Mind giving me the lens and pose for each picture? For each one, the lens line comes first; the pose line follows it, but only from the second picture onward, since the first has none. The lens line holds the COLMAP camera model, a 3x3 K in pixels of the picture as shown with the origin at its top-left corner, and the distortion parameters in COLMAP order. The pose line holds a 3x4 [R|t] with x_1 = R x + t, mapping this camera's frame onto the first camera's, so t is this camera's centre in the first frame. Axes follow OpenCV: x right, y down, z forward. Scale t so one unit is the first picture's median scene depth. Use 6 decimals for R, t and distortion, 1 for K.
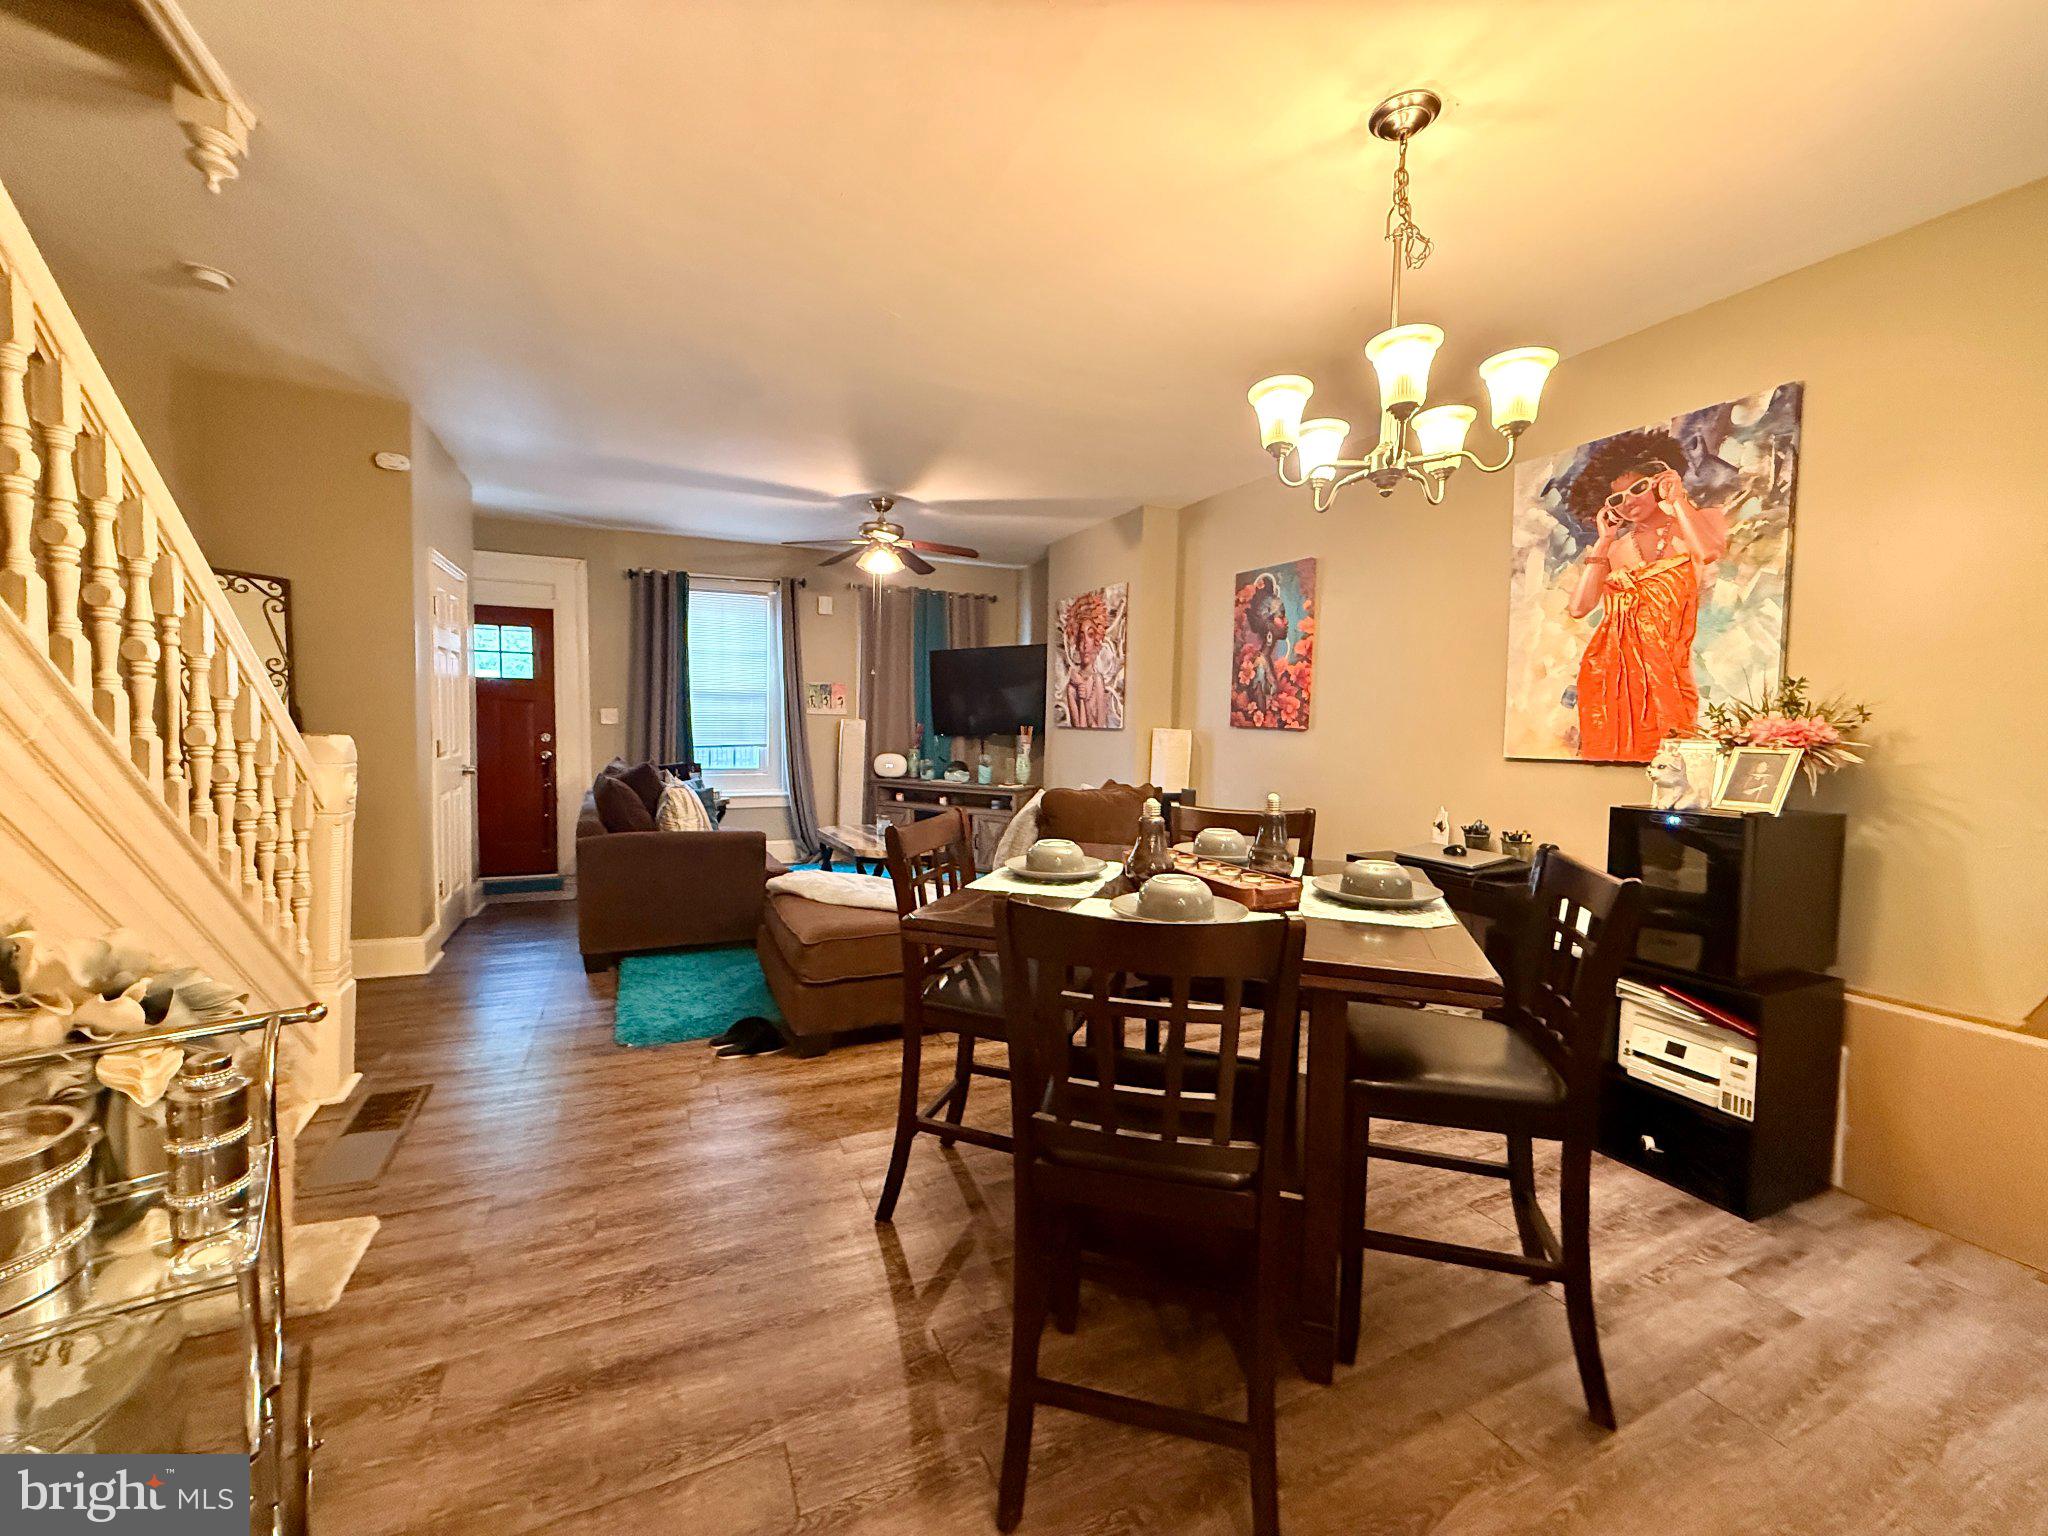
lens RADIAL K [[820.3, 0, 1021.8], [0, 820.3, 770.4], [0, 0, 1]] dist [-0.000606, 0.000408]
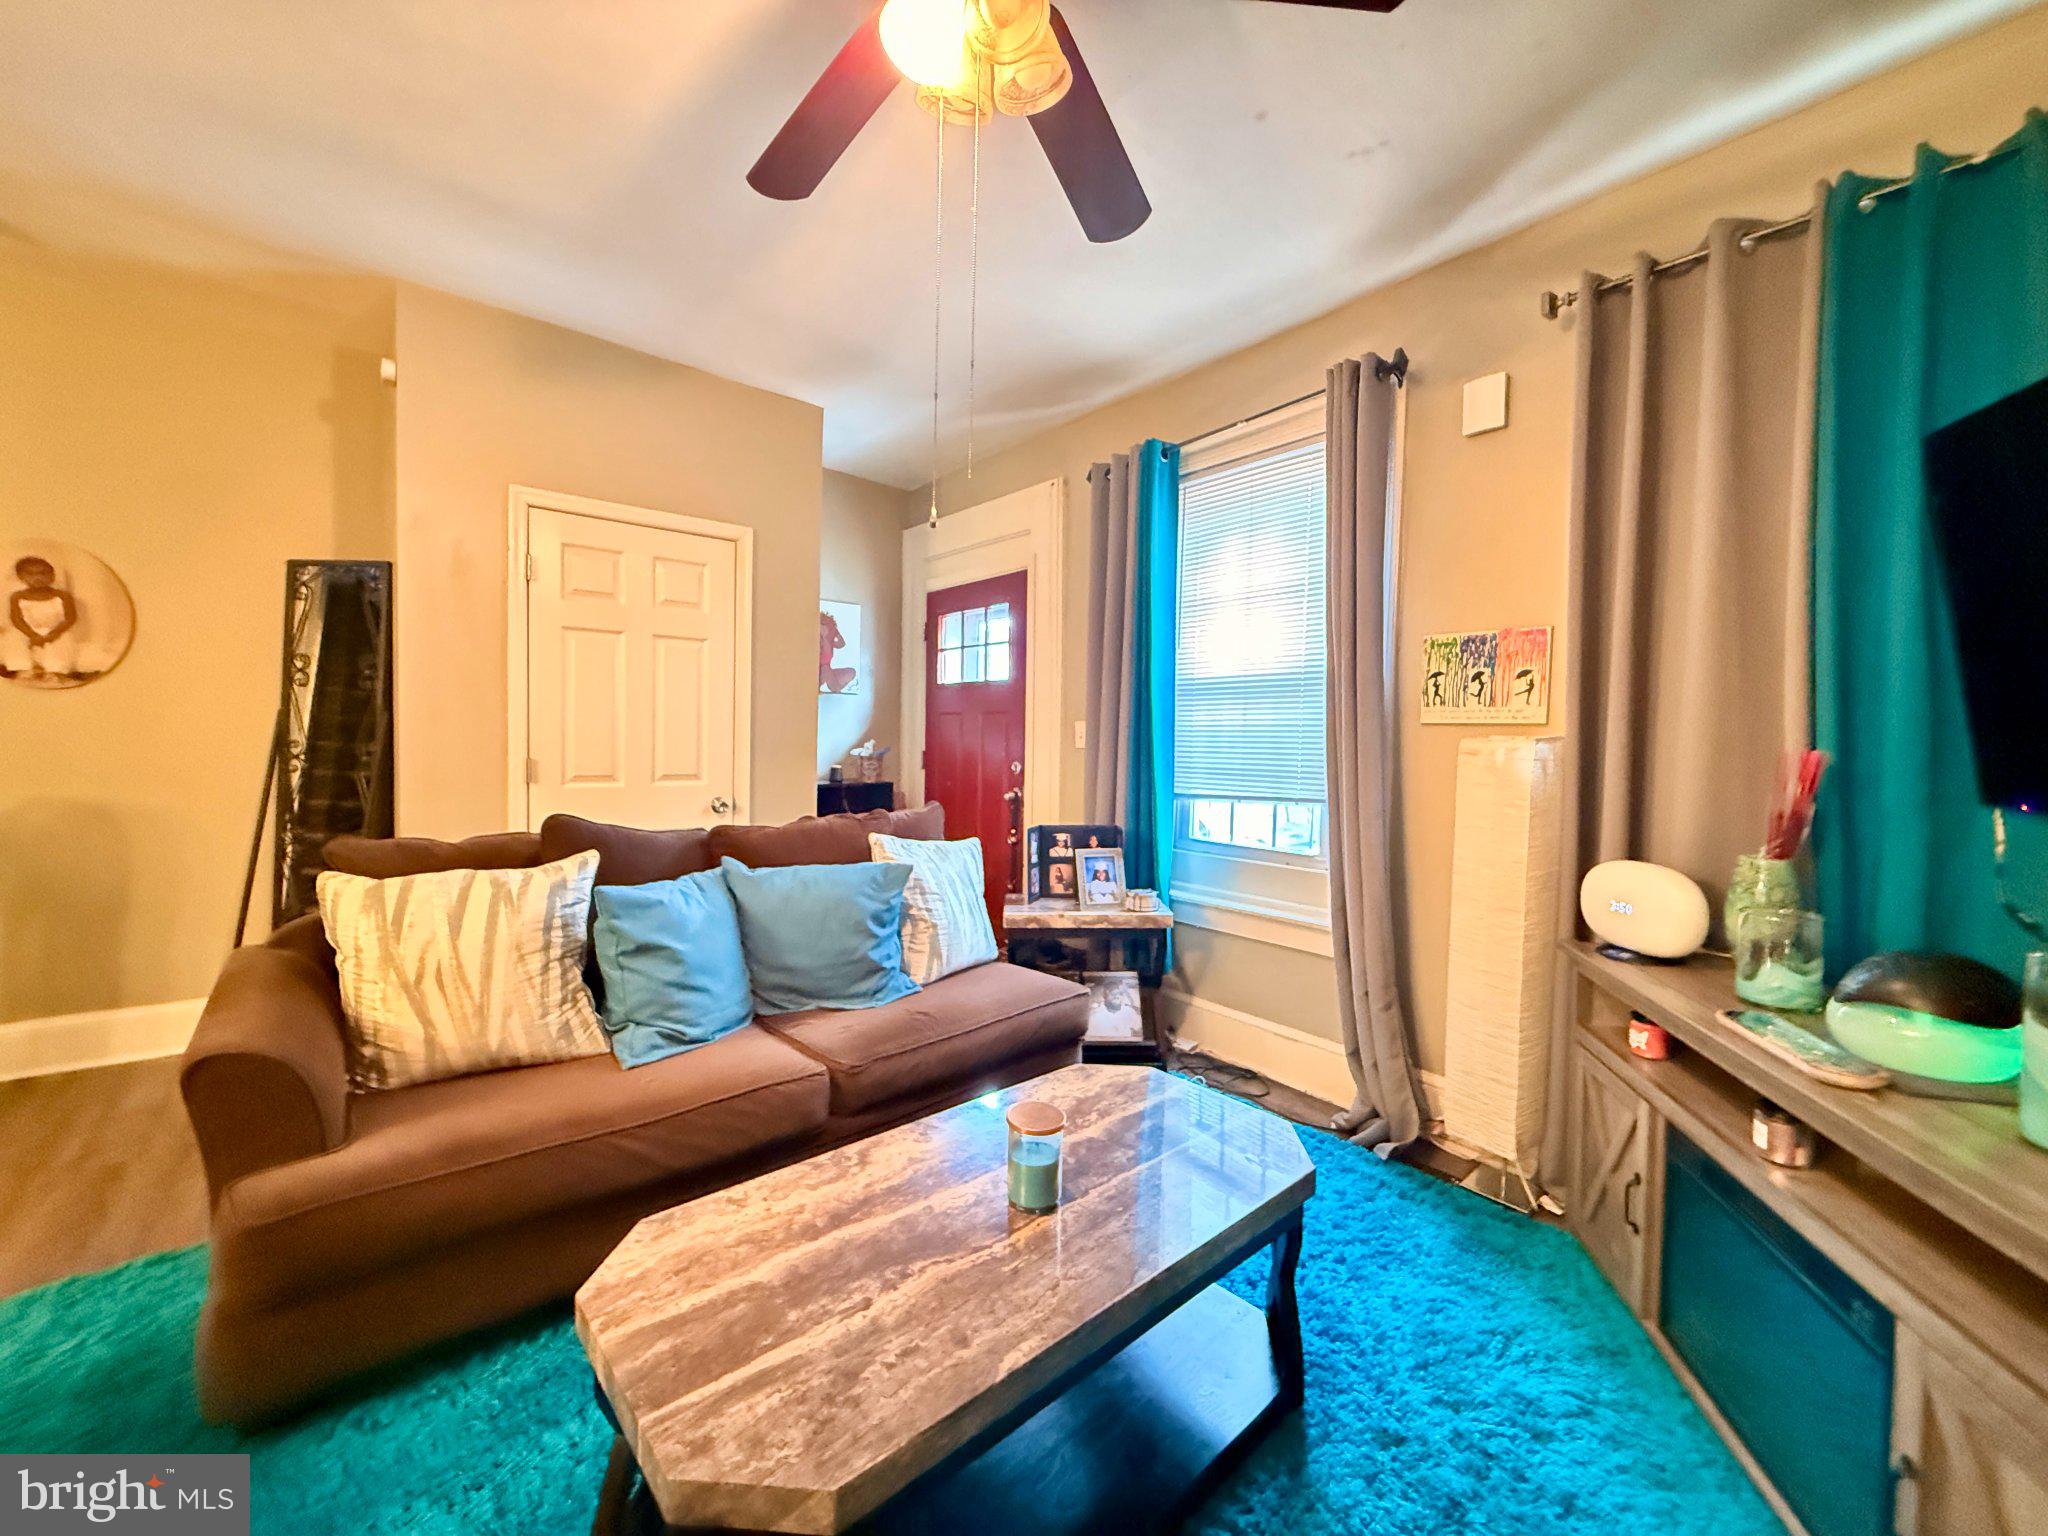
lens RADIAL K [[820.3, 0, 1015.7], [0, 820.3, 770.2], [0, 0, 1]] dist [-0.000606, 0.000408]
pose [[0.250367, 0.026010, -0.967802, 0.060821], [-0.074905, 0.997163, 0.007422, -0.049035], [0.965249, 0.070635, 0.251605, 0.968347]]
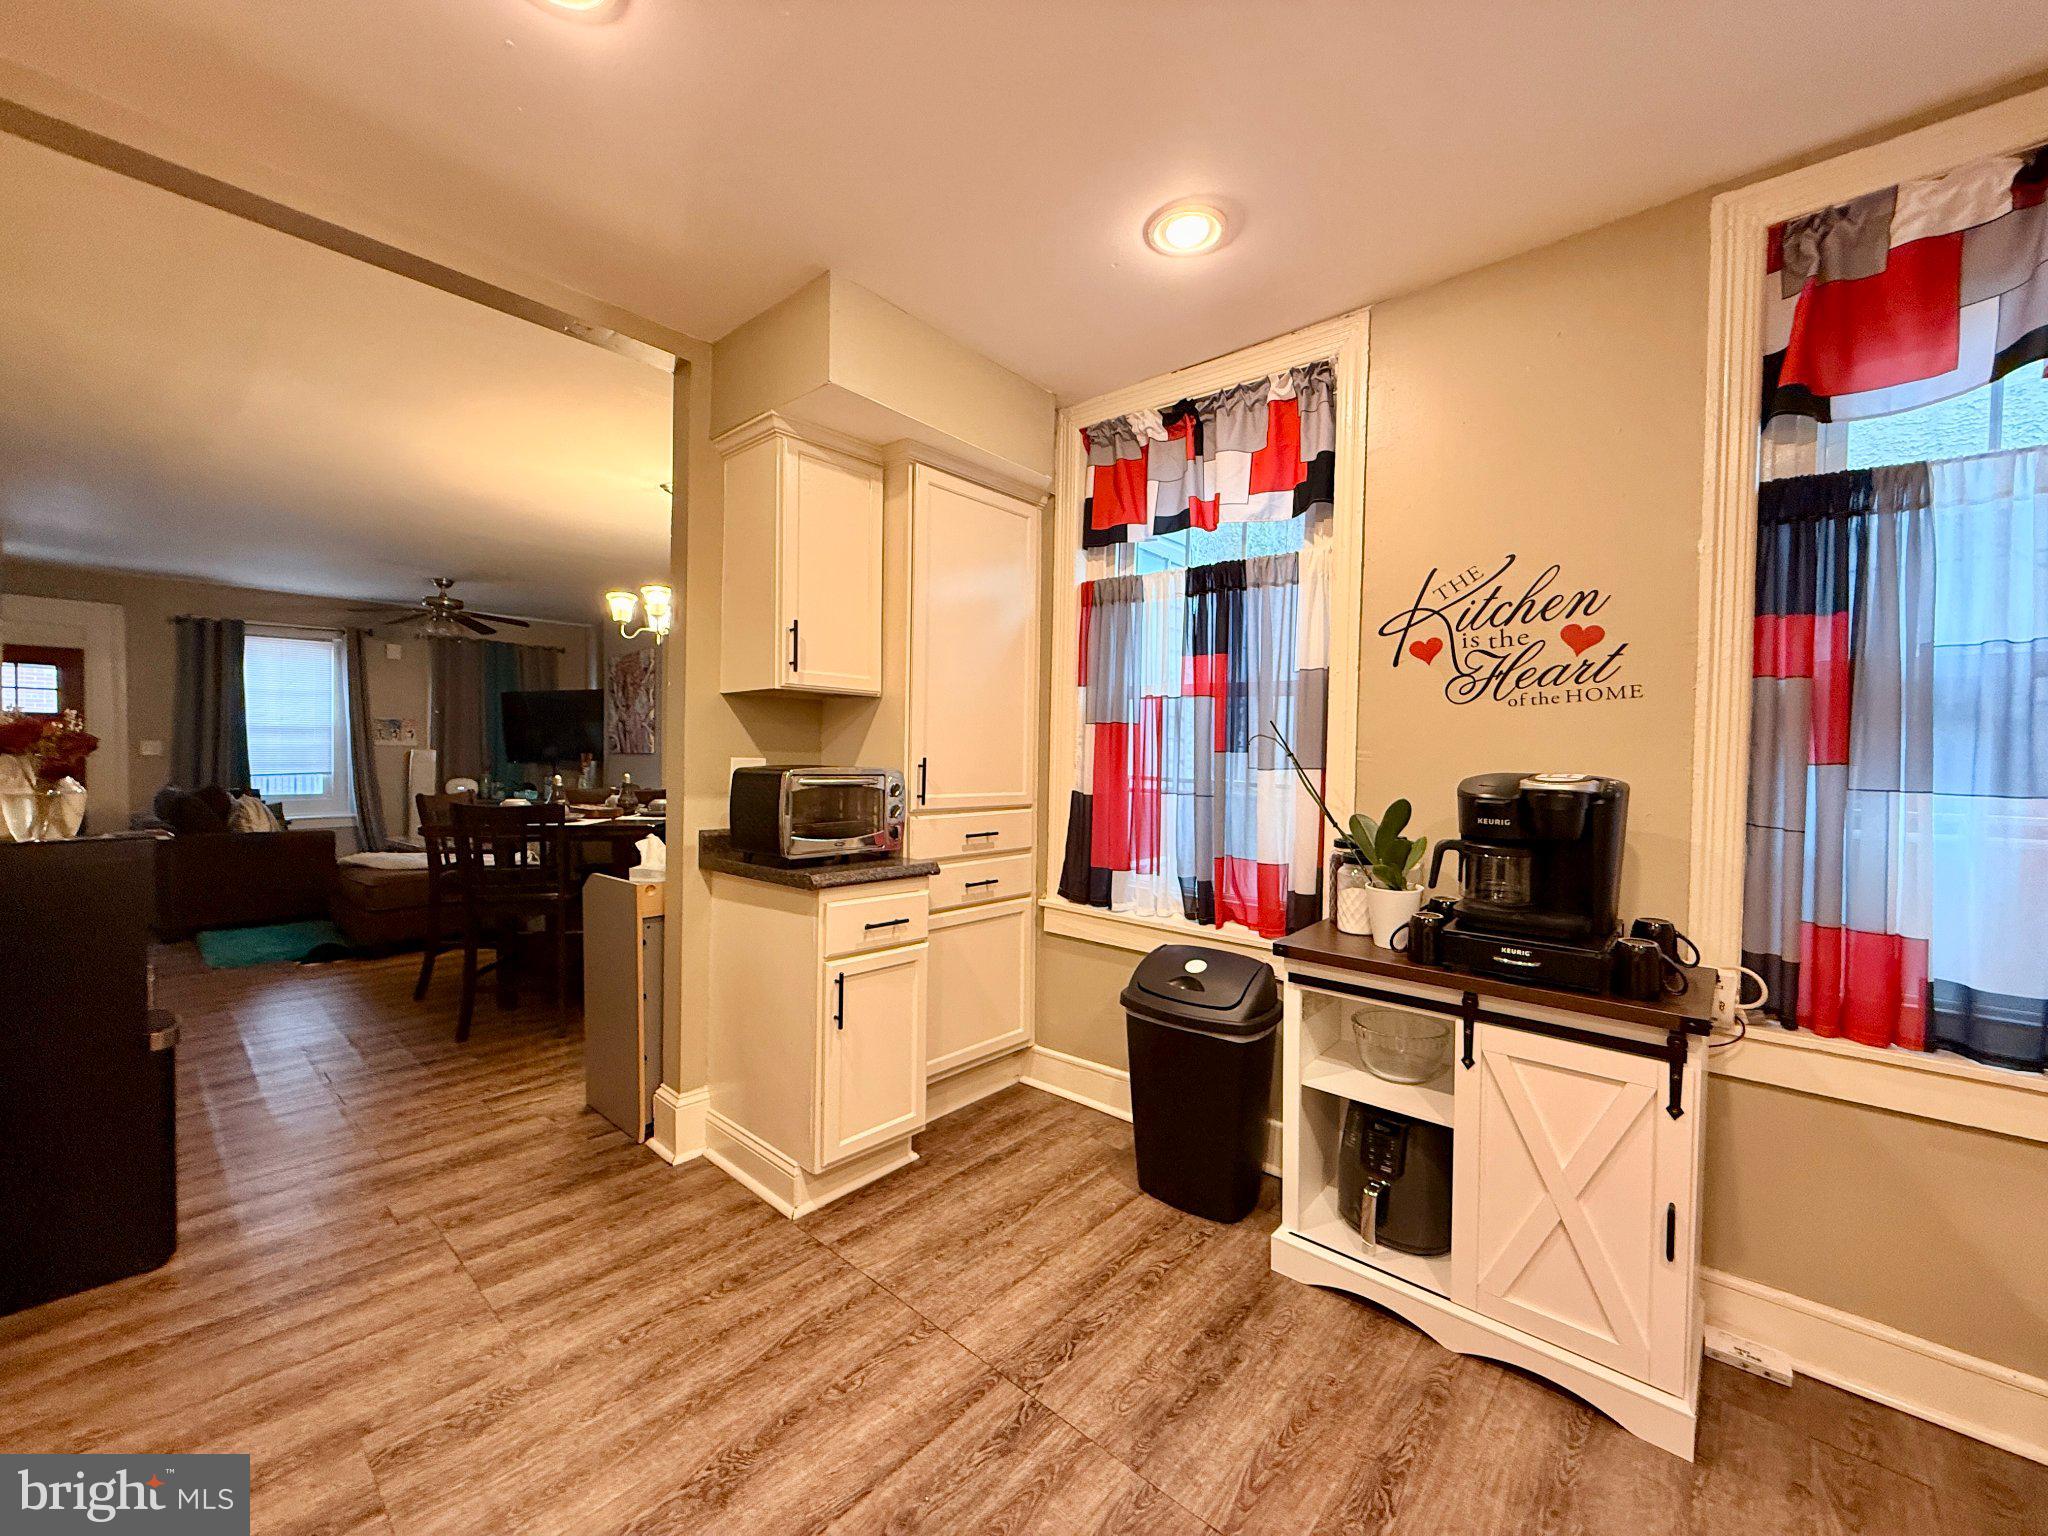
lens RADIAL K [[820.3, 0, 1020.0], [0, 820.3, 772.1], [0, 0, 1]] dist [-0.000606, 0.000408]
pose [[0.919207, -0.019729, 0.393280, 0.152084], [0.035094, 0.998874, -0.031917, 0.048927], [-0.392208, 0.043140, 0.918864, -0.535943]]
